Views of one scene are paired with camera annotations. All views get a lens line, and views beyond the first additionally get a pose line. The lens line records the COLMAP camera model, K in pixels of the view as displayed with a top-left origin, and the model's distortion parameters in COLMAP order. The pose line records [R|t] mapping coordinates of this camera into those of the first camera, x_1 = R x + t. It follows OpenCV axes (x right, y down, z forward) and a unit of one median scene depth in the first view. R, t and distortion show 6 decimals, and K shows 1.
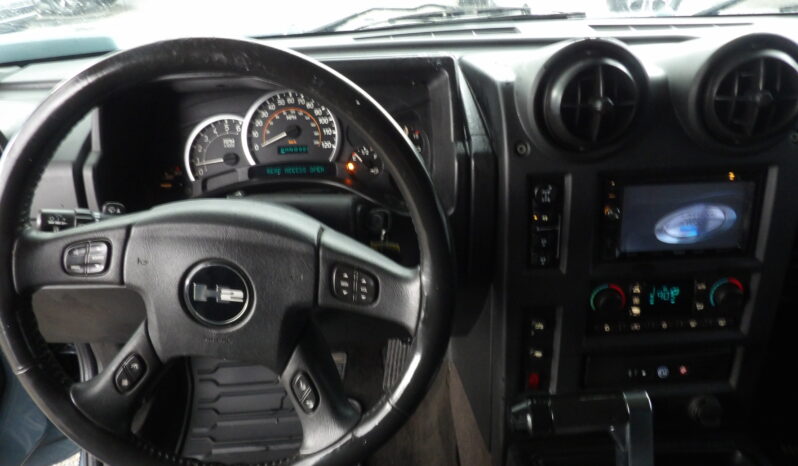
lens RADIAL K [[573.4, 0, 403.0], [0, 573.4, 231.7], [0, 0, 1]] dist [-0.029996, 0.040018]
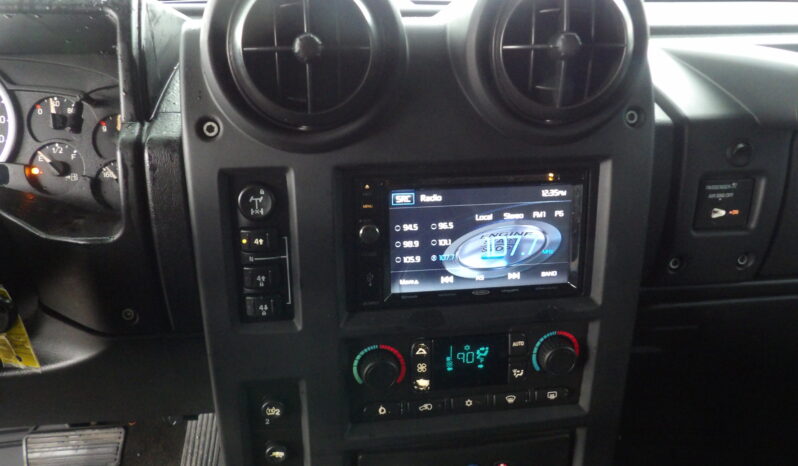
lens RADIAL K [[573.4, 0, 395.7], [0, 573.4, 234.6], [0, 0, 1]] dist [-0.029996, 0.040018]
pose [[0.994119, -0.005706, 0.108143, 0.308739], [0.011916, 0.998311, -0.056862, 0.005645], [-0.107636, 0.057816, 0.992508, 0.343555]]
